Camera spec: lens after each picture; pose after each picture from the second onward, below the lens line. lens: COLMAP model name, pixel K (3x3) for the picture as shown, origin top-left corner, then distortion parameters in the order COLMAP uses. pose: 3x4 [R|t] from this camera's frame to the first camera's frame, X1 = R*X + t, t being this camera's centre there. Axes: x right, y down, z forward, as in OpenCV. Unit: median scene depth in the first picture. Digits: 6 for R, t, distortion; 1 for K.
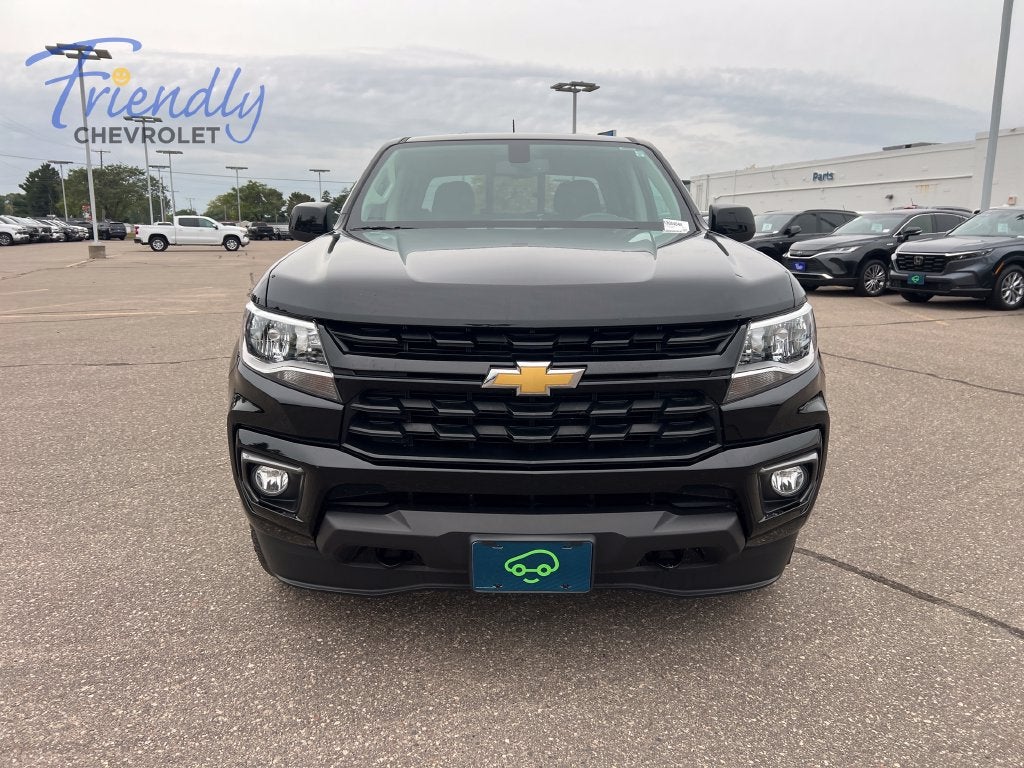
lens RADIAL K [[807.5, 0, 512.1], [0, 807.5, 369.5], [0, 0, 1]] dist [0.044192, -0.003869]
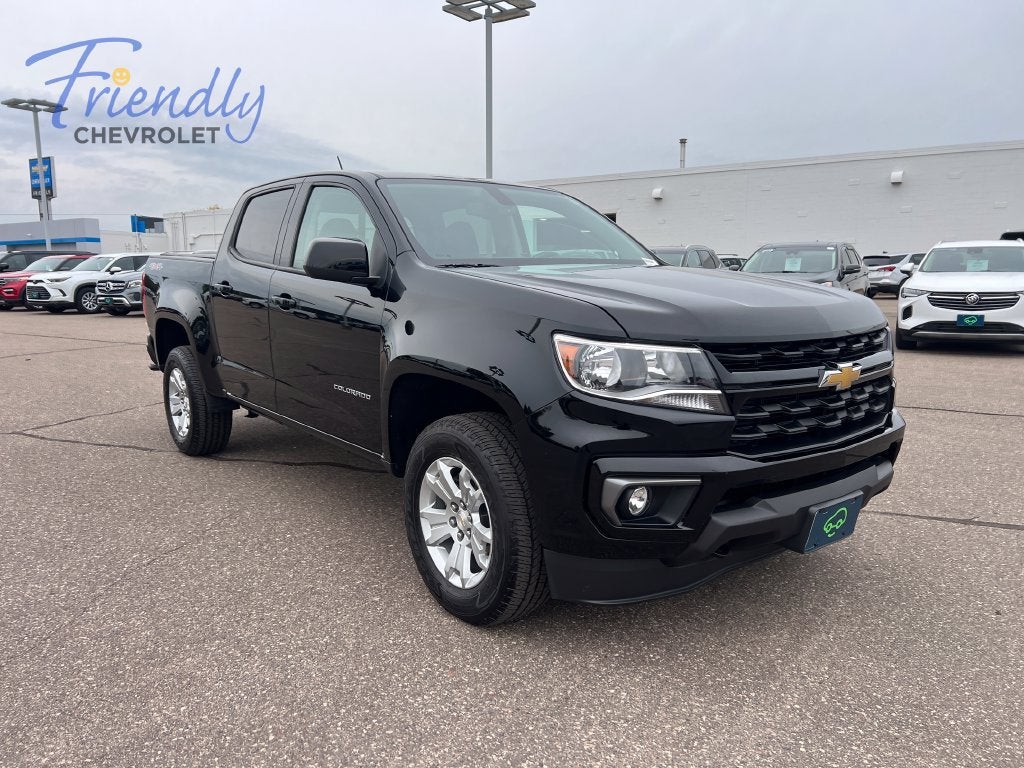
lens RADIAL K [[802.4, 0, 512.0], [0, 802.4, 384.0], [0, 0, 1]] dist [0.062150, -0.055741]
pose [[0.771579, -0.098464, 0.628467, -1.099121], [0.117087, 0.993051, 0.011834, -0.049180], [-0.625265, 0.064454, 0.777746, 0.286136]]
